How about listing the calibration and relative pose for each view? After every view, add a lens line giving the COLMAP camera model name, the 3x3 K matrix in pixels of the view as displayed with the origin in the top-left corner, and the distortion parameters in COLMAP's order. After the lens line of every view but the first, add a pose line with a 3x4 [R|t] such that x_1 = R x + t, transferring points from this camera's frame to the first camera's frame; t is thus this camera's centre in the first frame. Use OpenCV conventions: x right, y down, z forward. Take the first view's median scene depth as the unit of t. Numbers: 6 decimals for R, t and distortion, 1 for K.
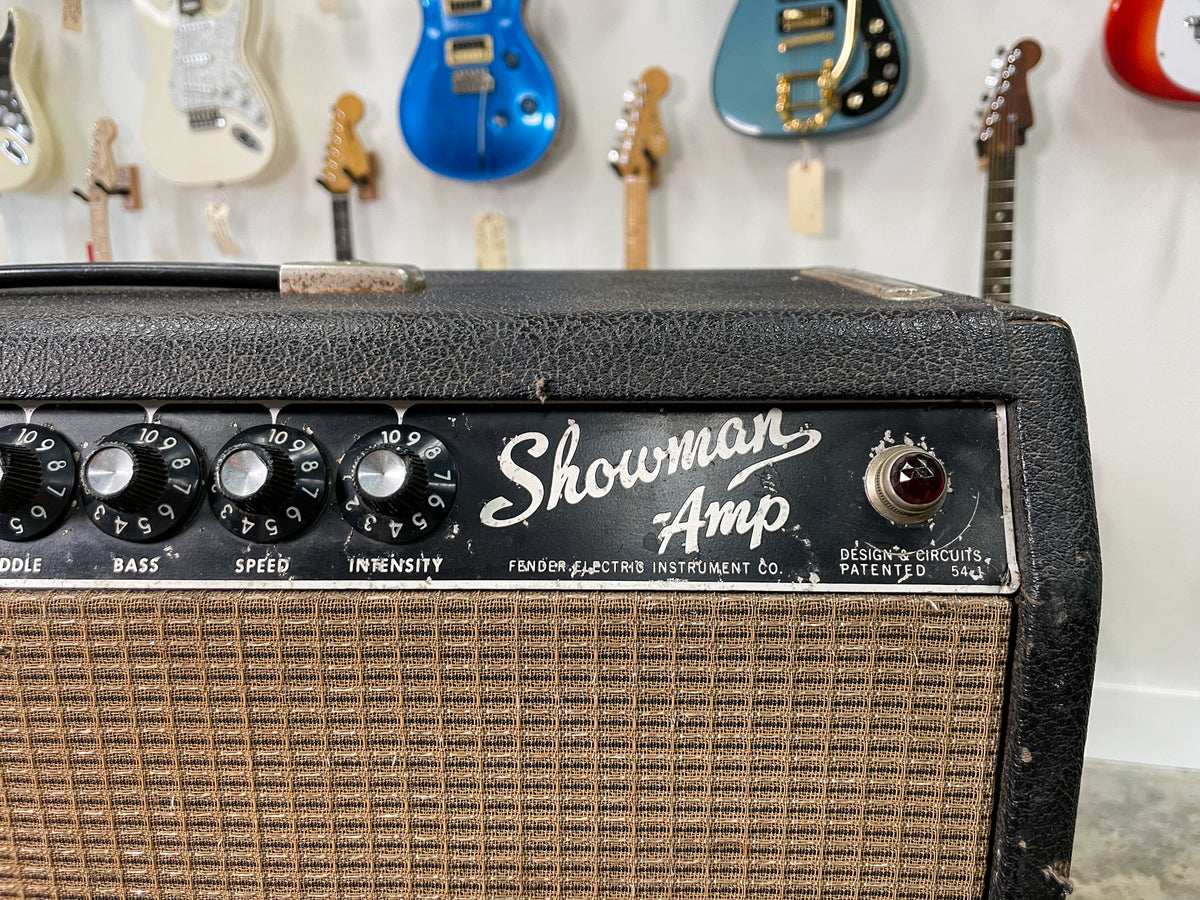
lens RADIAL K [[947.6, 0, 599.0], [0, 947.6, 455.9], [0, 0, 1]] dist [0.062544, -0.112933]
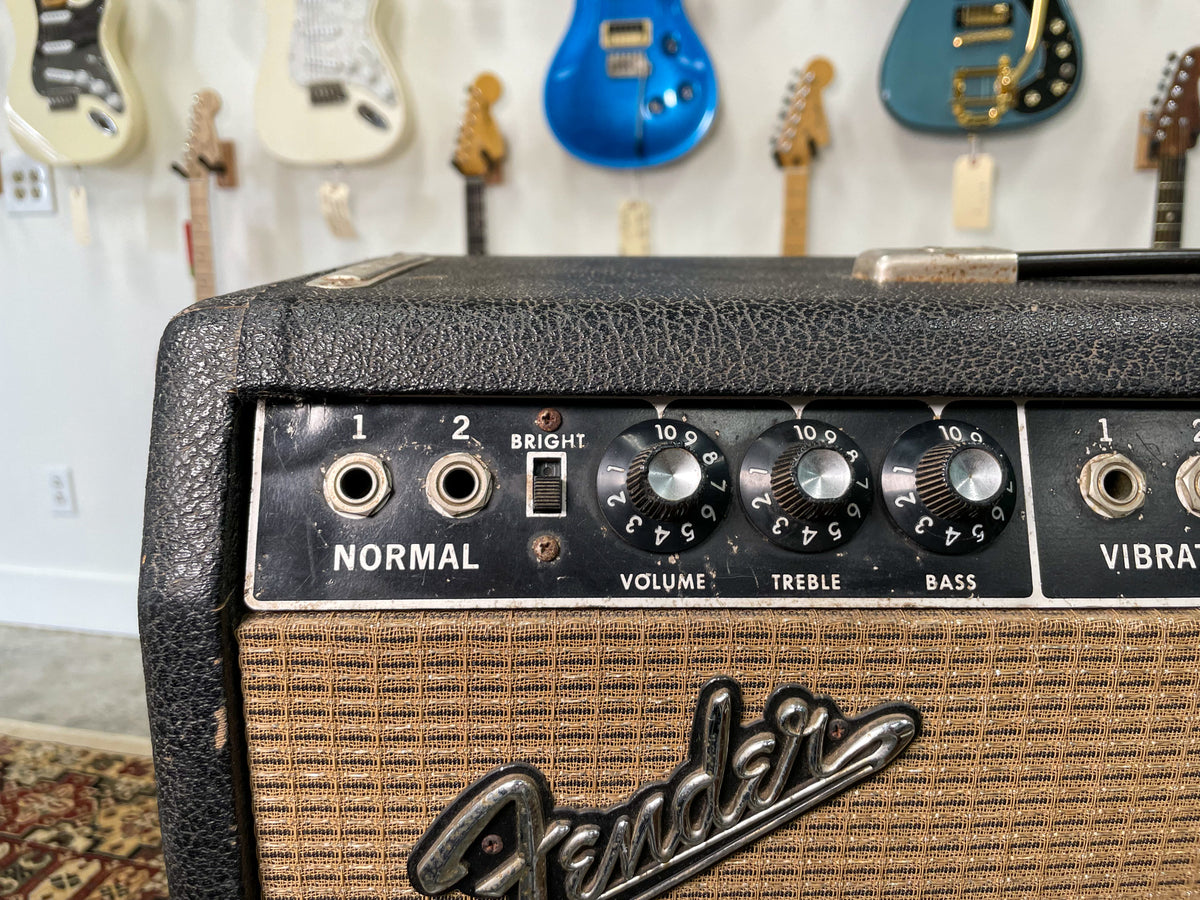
lens RADIAL K [[947.6, 0, 595.9], [0, 947.6, 452.0], [0, 0, 1]] dist [0.062544, -0.112933]
pose [[0.997044, 0.004630, 0.076697, -0.266941], [-0.005070, 0.999972, 0.005533, -0.002312], [-0.076670, -0.005906, 0.997039, 0.029312]]
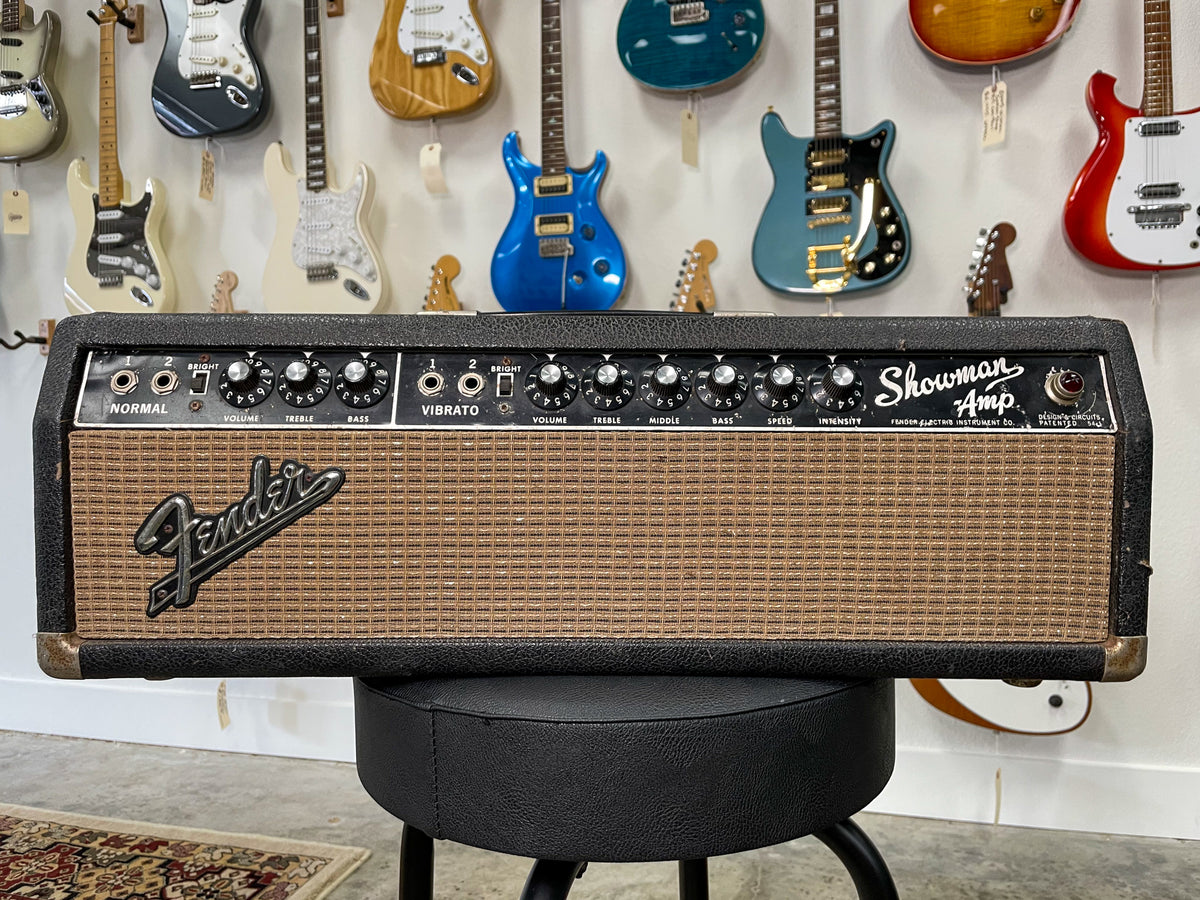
lens RADIAL K [[947.6, 0, 606.4], [0, 947.6, 440.5], [0, 0, 1]] dist [0.062544, -0.112933]
pose [[0.999013, 0.012131, 0.042737, -0.130583], [-0.003977, 0.982552, -0.185946, 0.087773], [-0.044247, 0.185593, 0.981630, -0.176118]]
